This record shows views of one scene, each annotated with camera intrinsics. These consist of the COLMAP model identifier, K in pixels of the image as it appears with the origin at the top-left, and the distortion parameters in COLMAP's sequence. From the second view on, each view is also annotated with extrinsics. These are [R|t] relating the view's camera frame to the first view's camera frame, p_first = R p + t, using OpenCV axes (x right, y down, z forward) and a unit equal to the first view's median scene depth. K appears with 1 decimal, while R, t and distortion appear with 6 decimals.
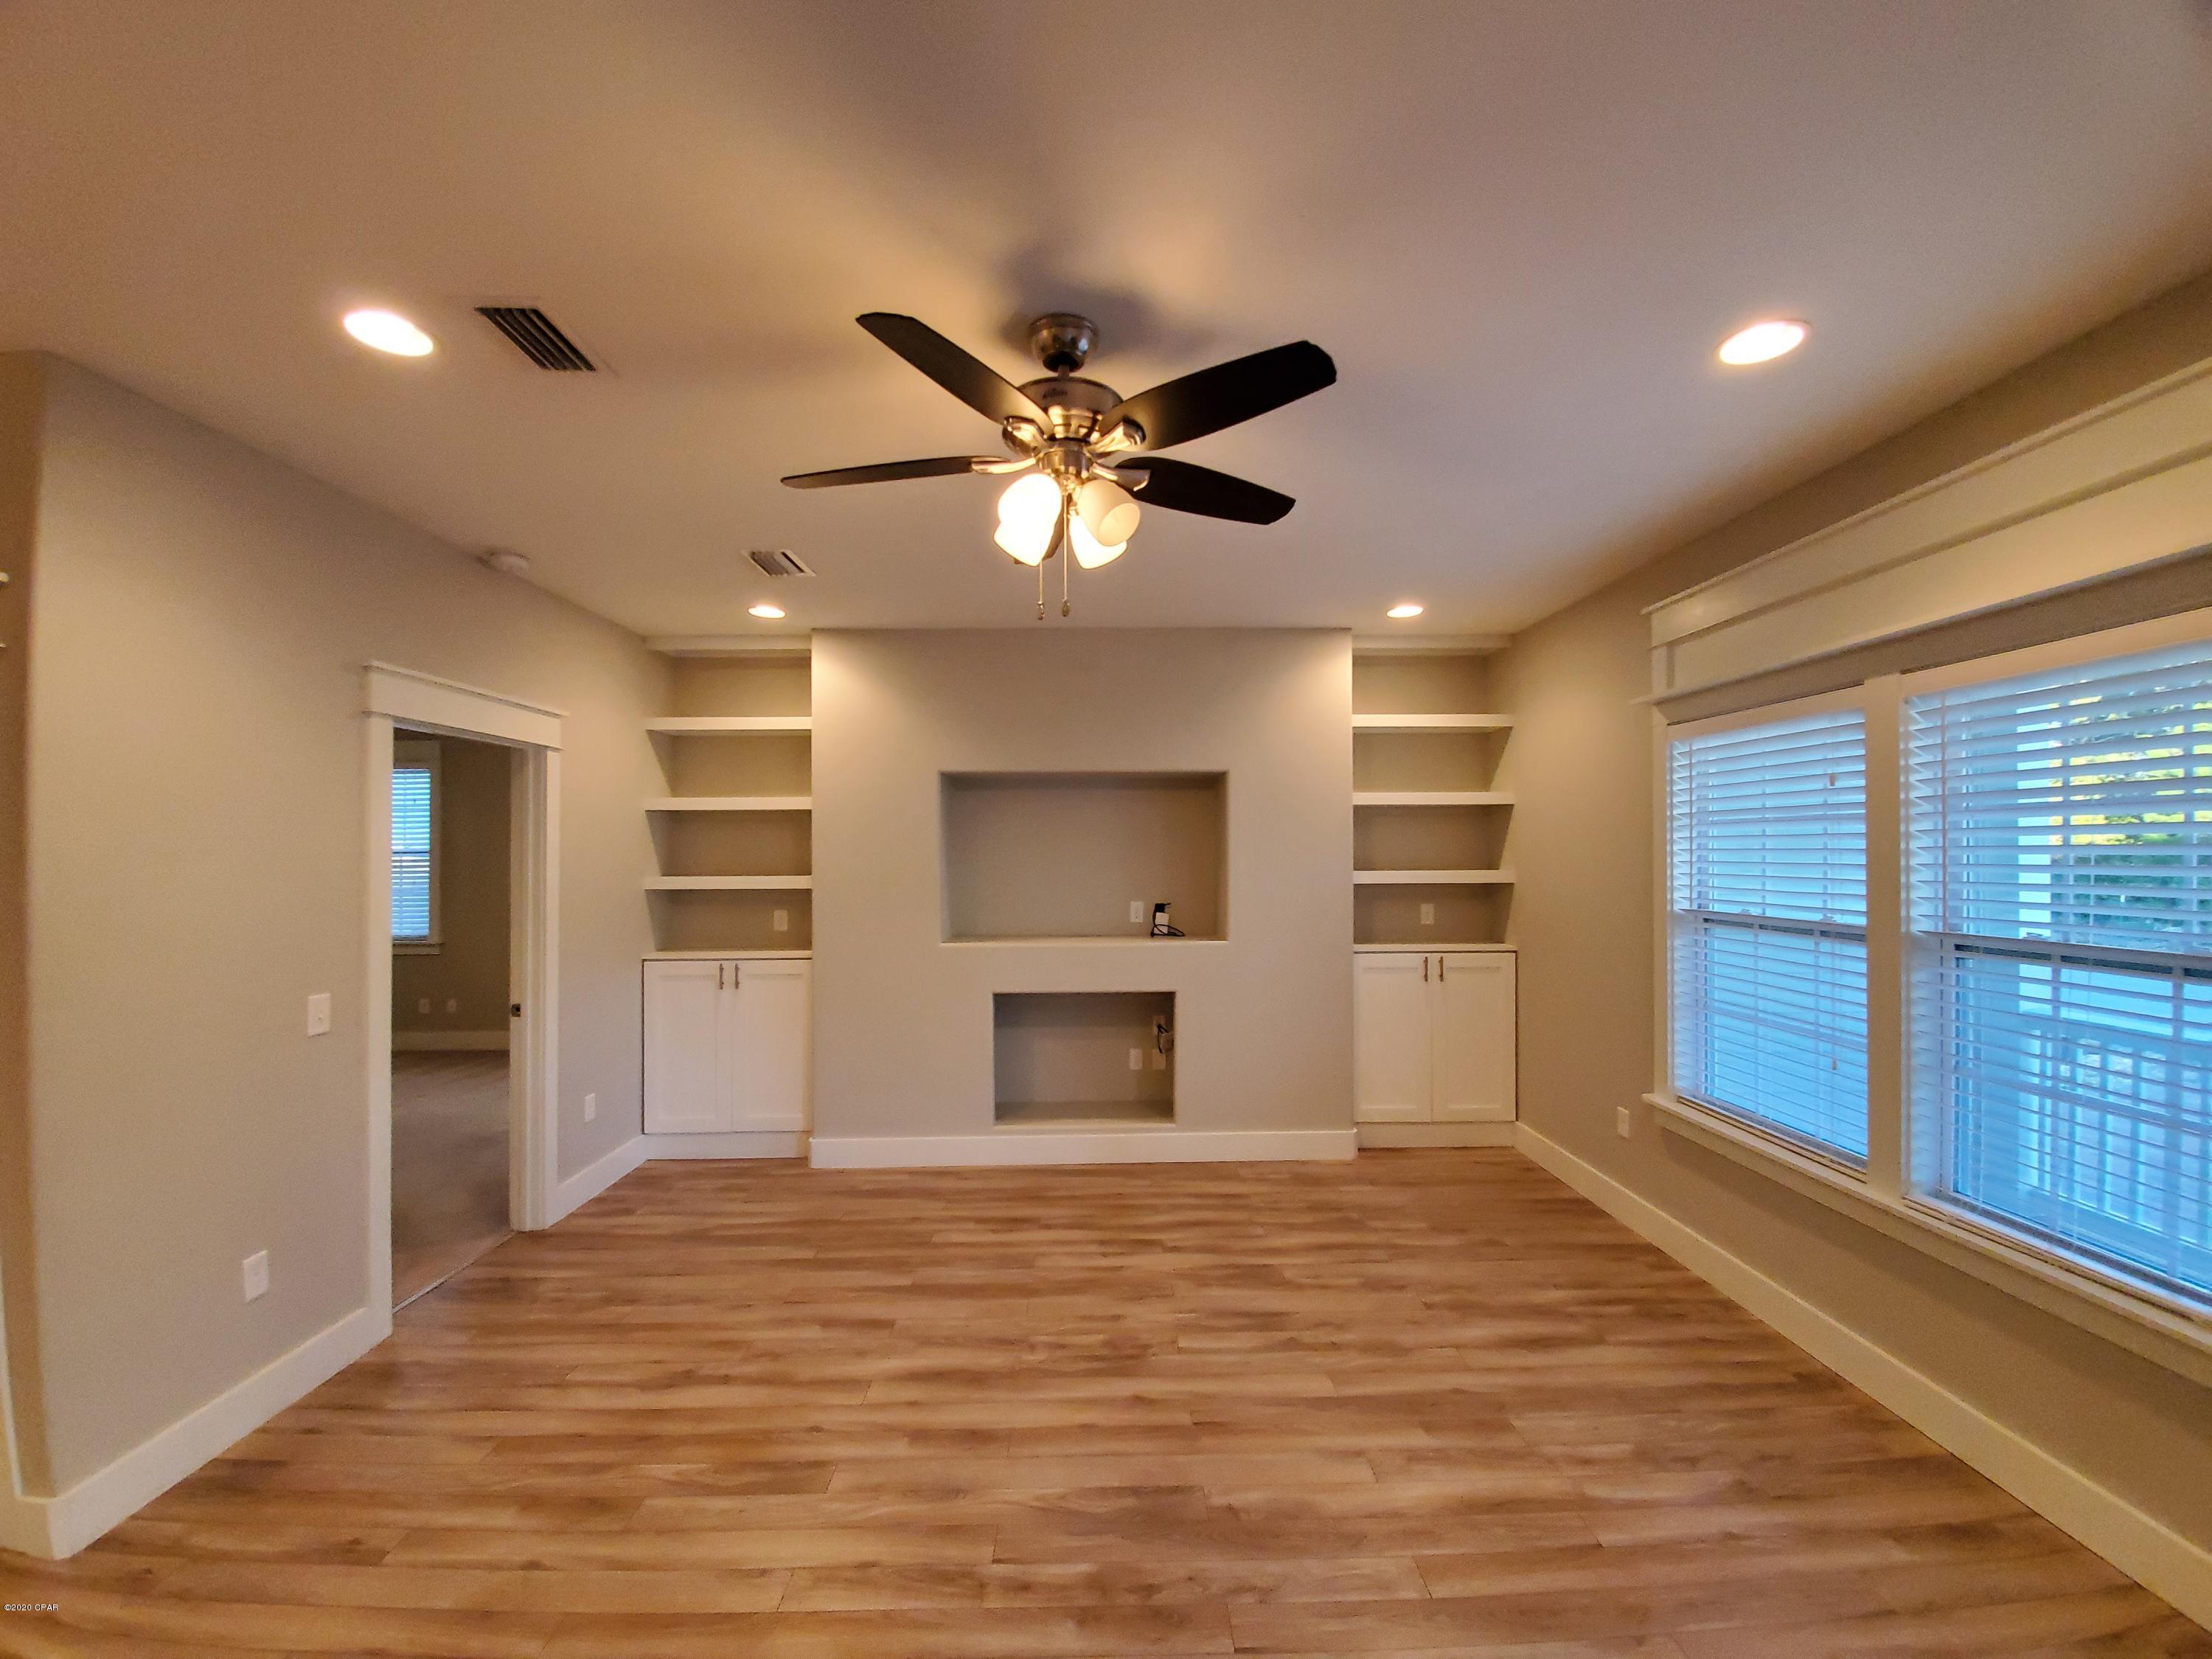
lens RADIAL K [[869.0, 0, 1112.8], [0, 869.0, 846.7], [0, 0, 1]] dist [0.002978, -0.011790]
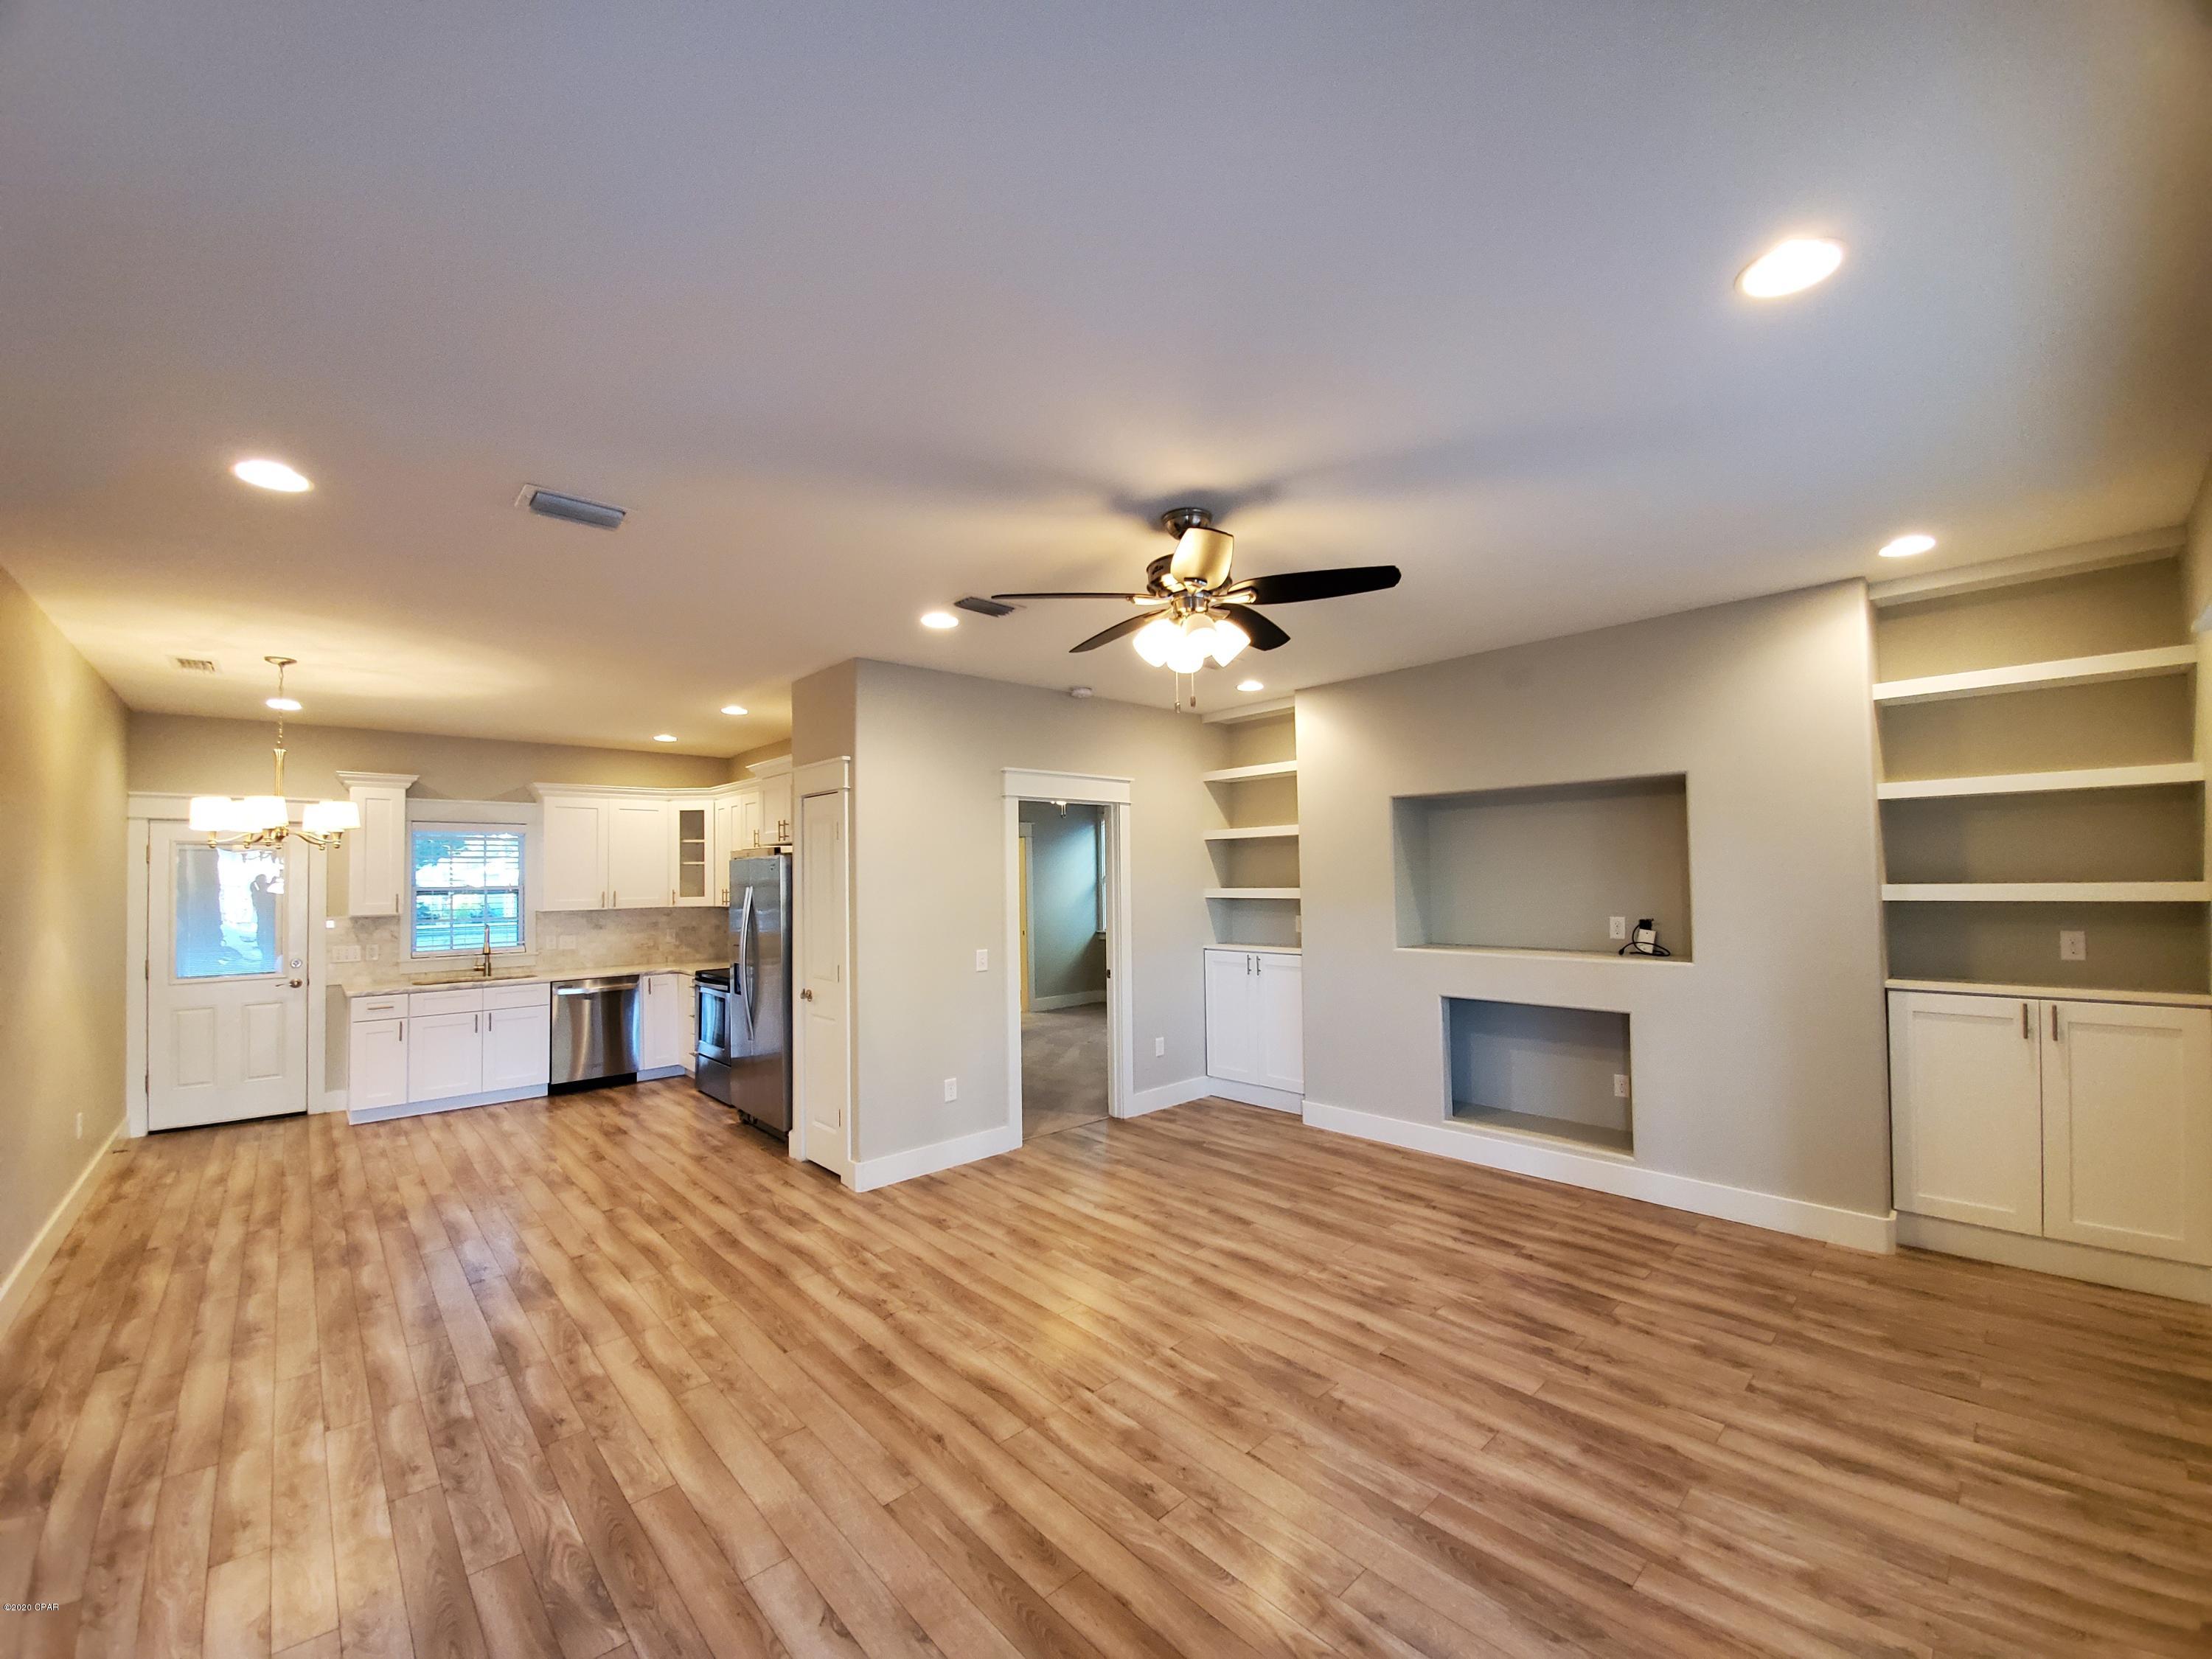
lens RADIAL K [[869.0, 0, 1111.1], [0, 869.0, 844.0], [0, 0, 1]] dist [0.002978, -0.011790]
pose [[0.665416, -0.034389, -0.745680, 0.468379], [0.019071, 0.999395, -0.029071, 0.002266], [0.746229, 0.005124, 0.665670, -0.035177]]
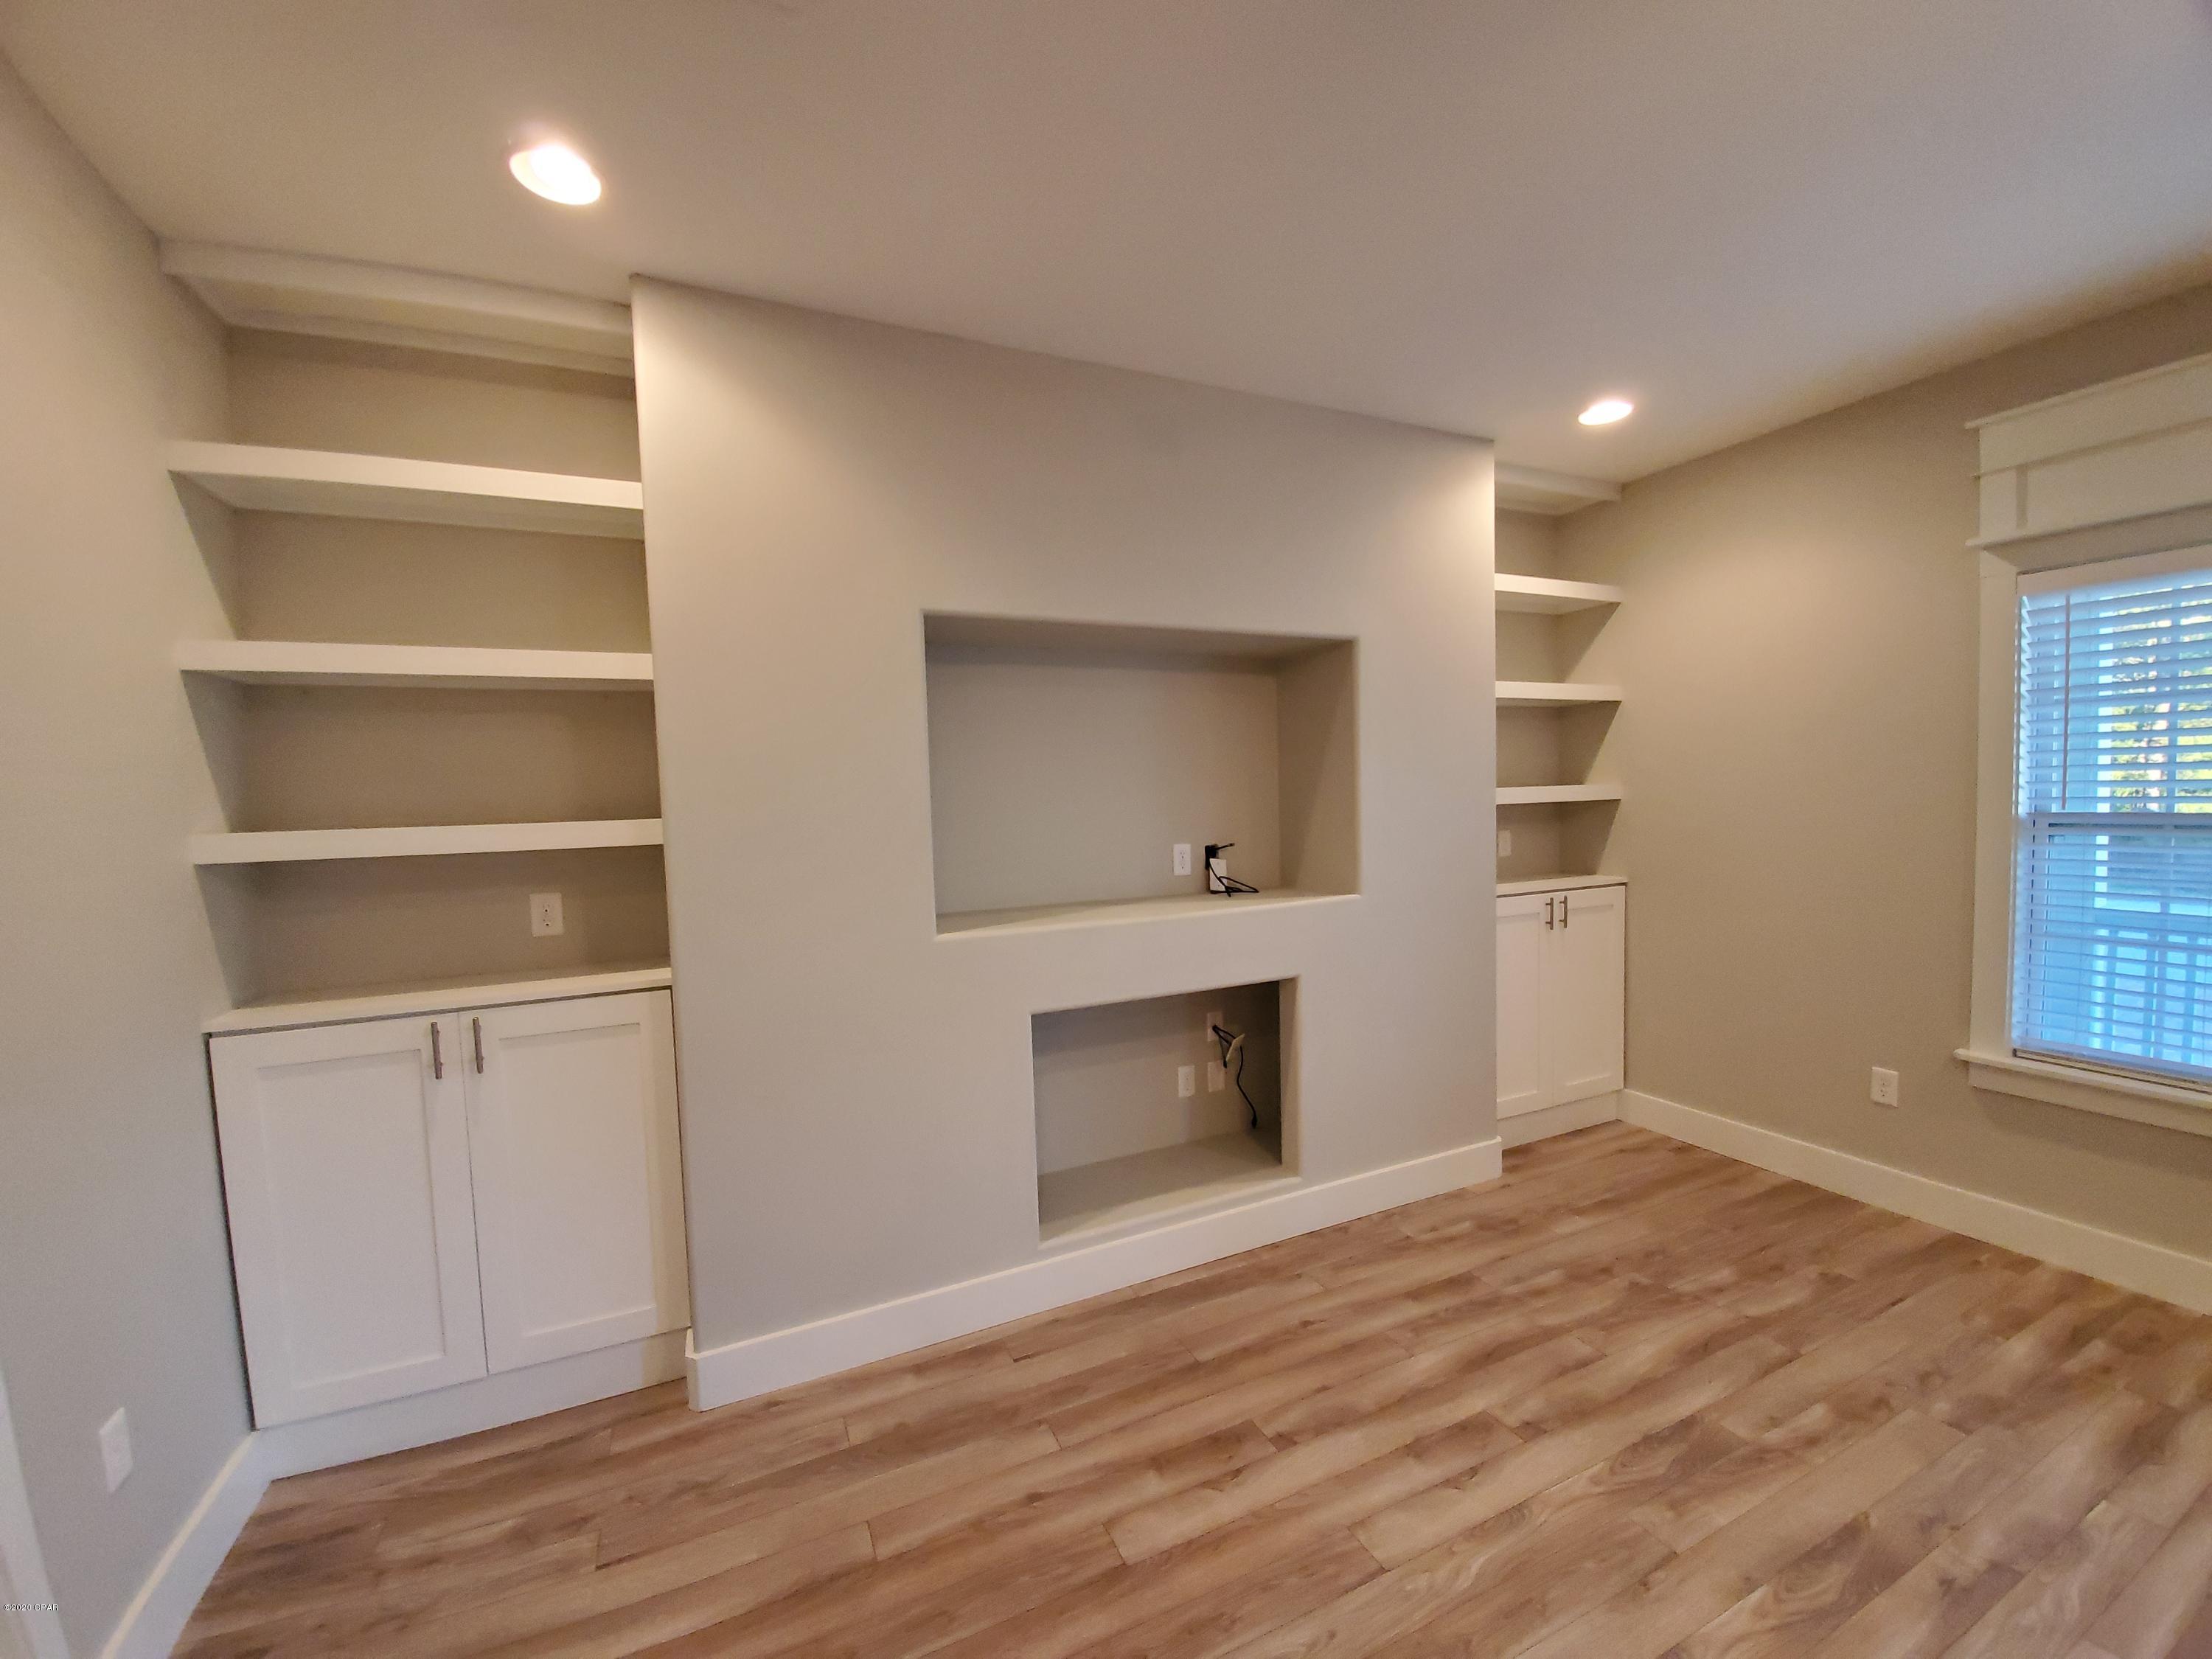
lens RADIAL K [[869.0, 0, 1100.8], [0, 869.0, 837.9], [0, 0, 1]] dist [0.002978, -0.011790]
pose [[0.917631, -0.042112, 0.395196, -0.363892], [0.023847, 0.998413, 0.051017, 0.030301], [-0.396717, -0.037391, 0.917179, 0.540830]]
